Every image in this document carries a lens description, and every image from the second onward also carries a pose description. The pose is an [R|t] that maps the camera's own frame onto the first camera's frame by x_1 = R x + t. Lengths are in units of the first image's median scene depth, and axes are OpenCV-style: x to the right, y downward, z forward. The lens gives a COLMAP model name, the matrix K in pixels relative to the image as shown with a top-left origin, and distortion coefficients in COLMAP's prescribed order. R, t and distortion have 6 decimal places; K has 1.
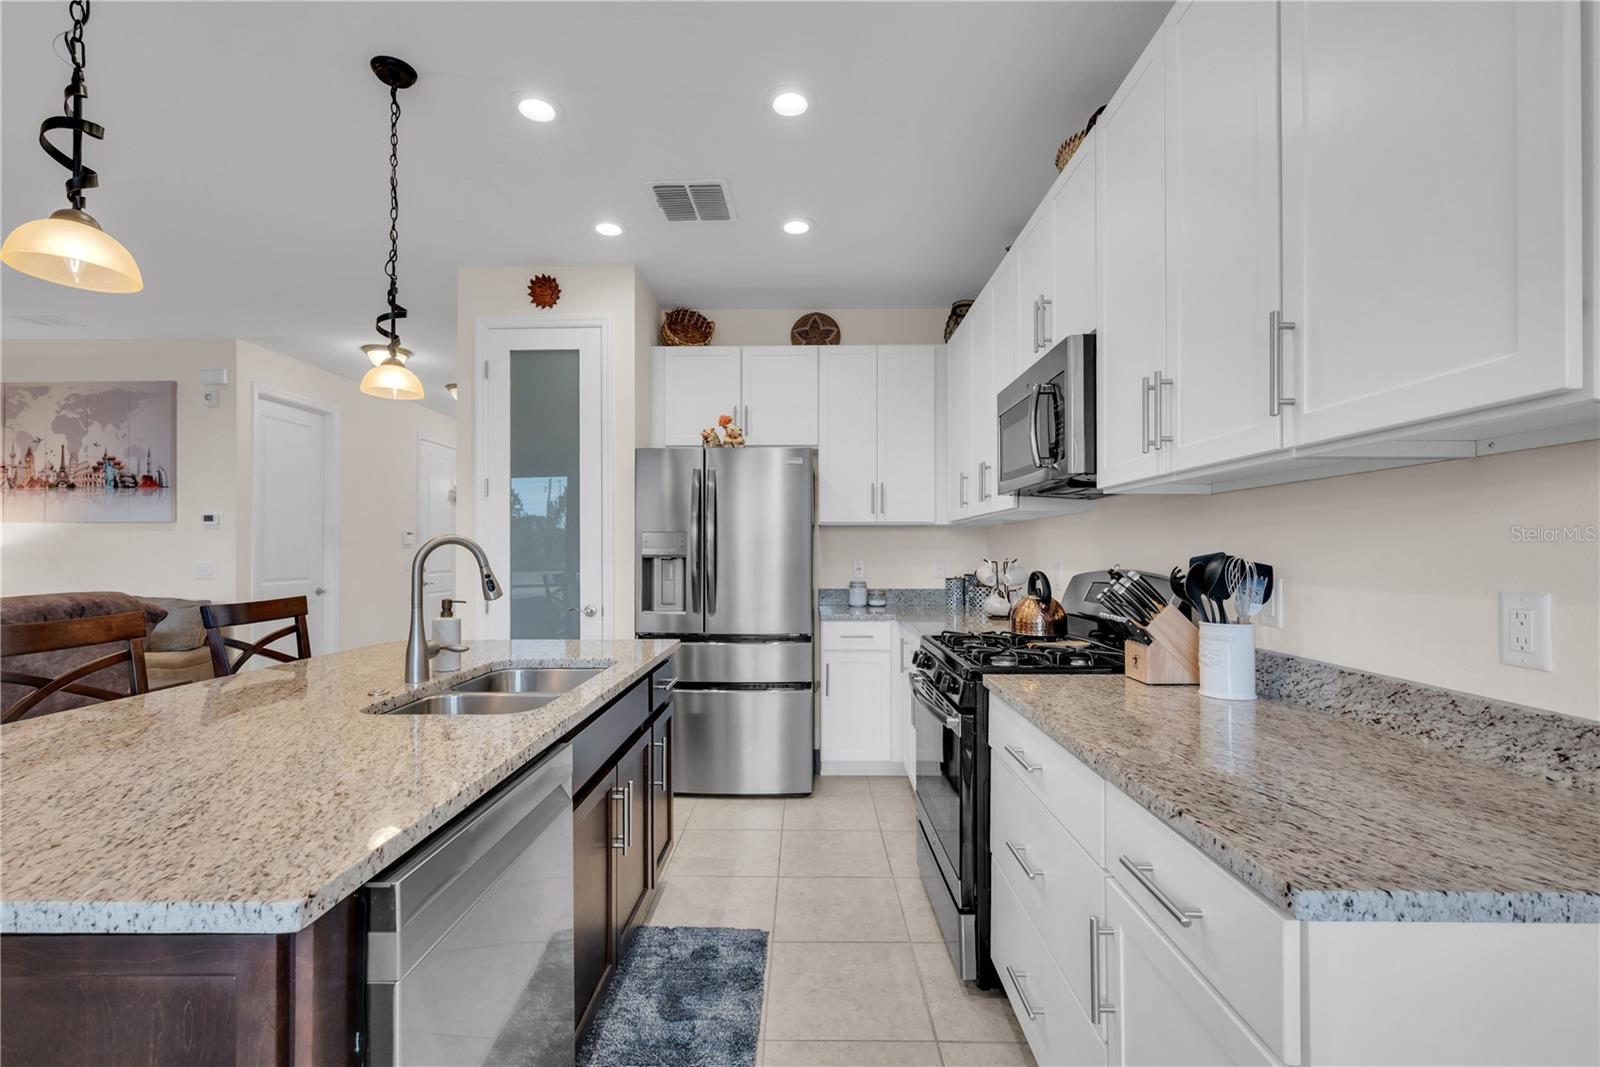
lens RADIAL K [[687.5, 0, 797.6], [0, 687.5, 547.5], [0, 0, 1]] dist [0.000210, 0.000415]
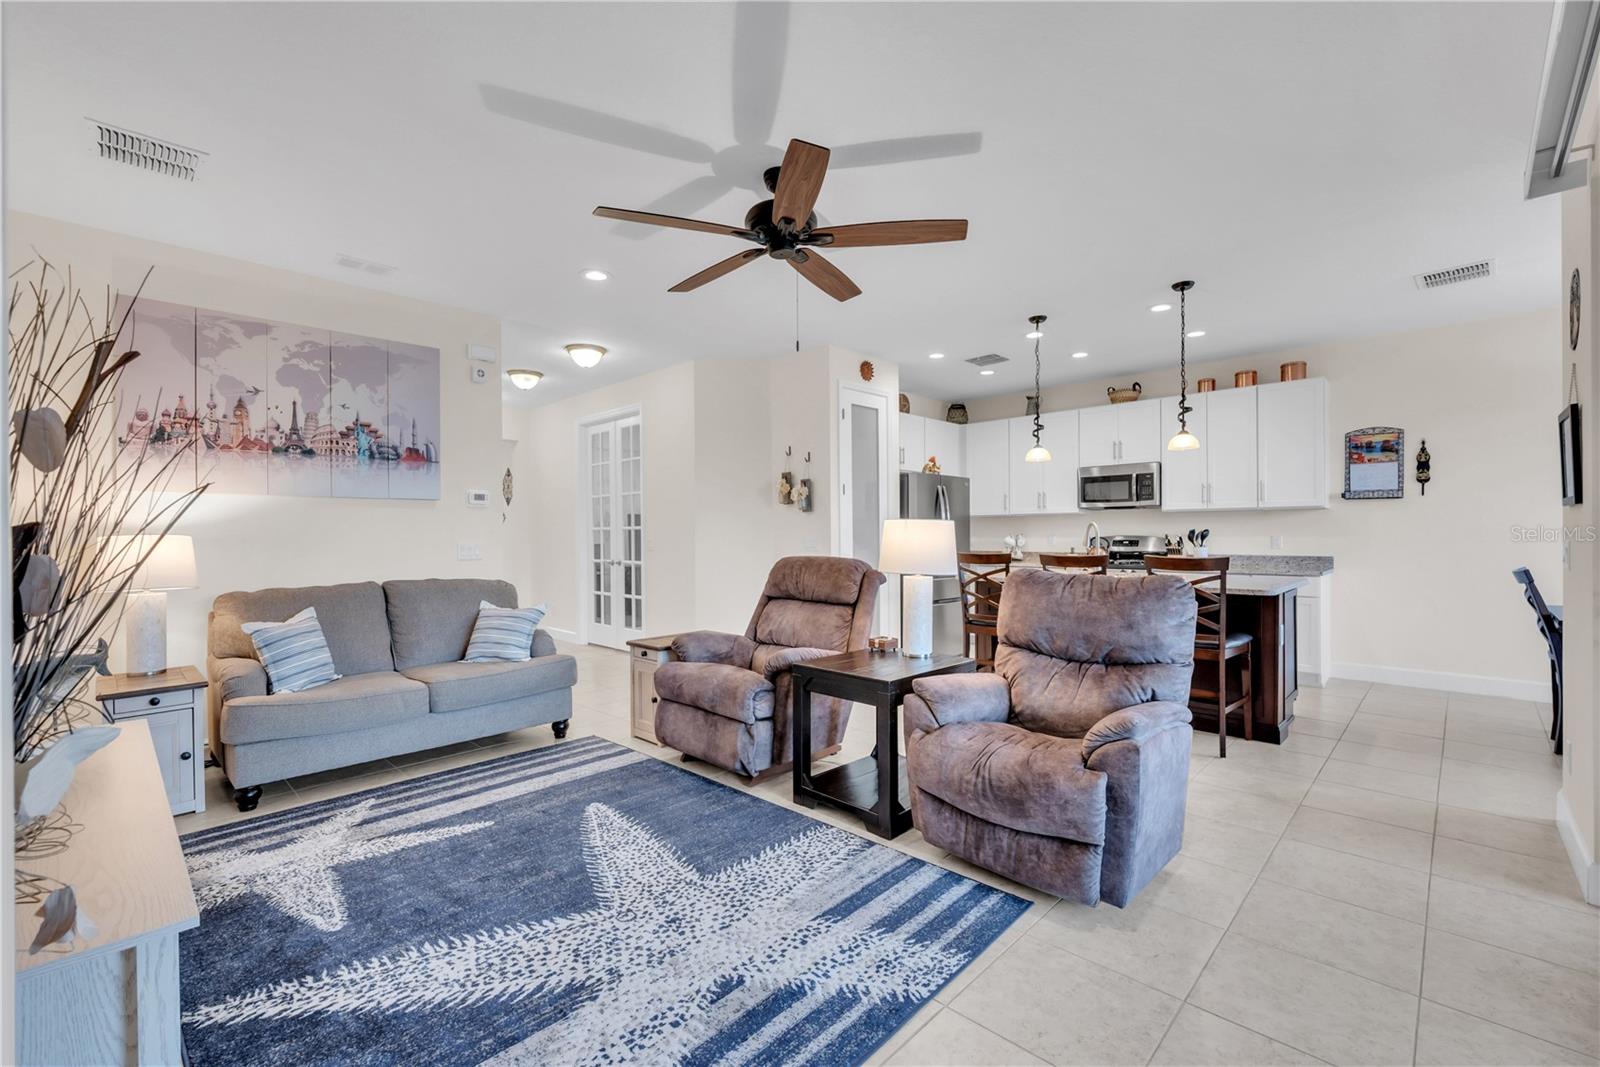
lens RADIAL K [[677.3, 0, 800.0], [0, 677.3, 533.5], [0, 0, 1]] dist [-0.001028, -0.000101]
pose [[0.686109, -0.002352, 0.727495, -1.631064], [0.001430, 0.999997, 0.001884, 0.010074], [-0.727497, -0.000252, 0.686111, 0.014016]]
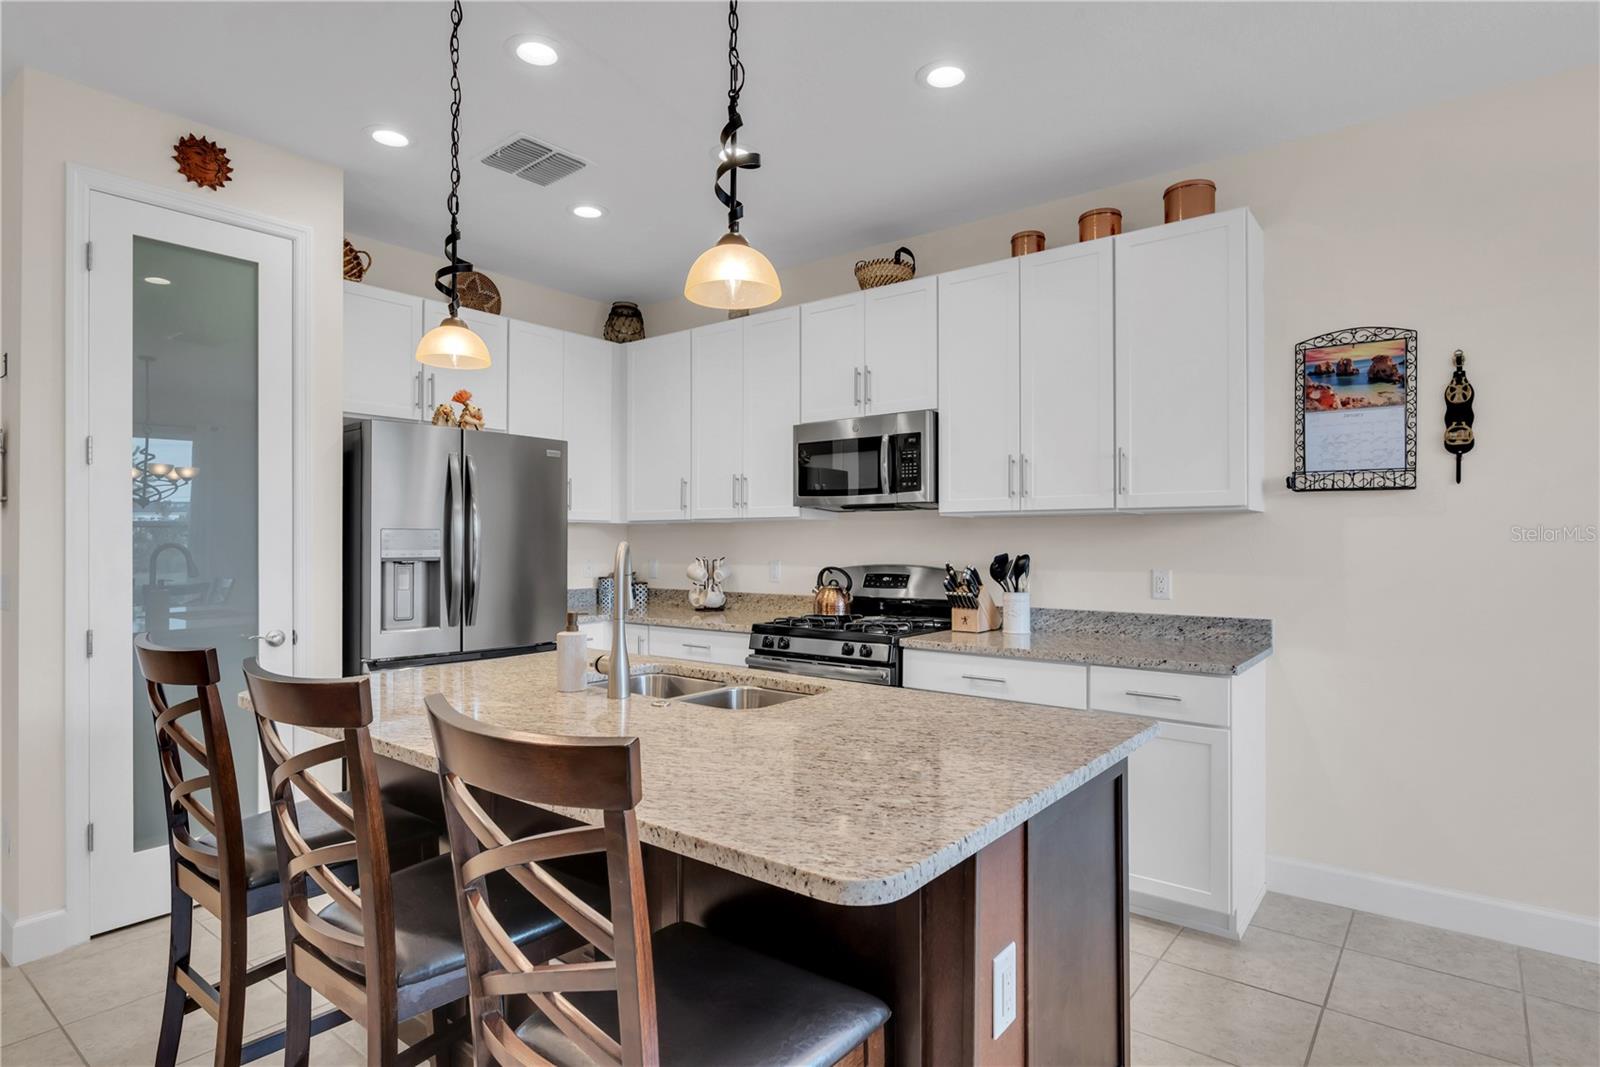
lens RADIAL K [[852.0, 0, 800.0], [0, 852.0, 533.5], [0, 0, 1]] dist [0.002286, -0.000089]
pose [[0.602392, 0.007653, 0.798164, -0.668339], [-0.004082, 0.999970, -0.006507, -0.012548], [-0.798190, 0.000661, 0.602405, 0.047864]]
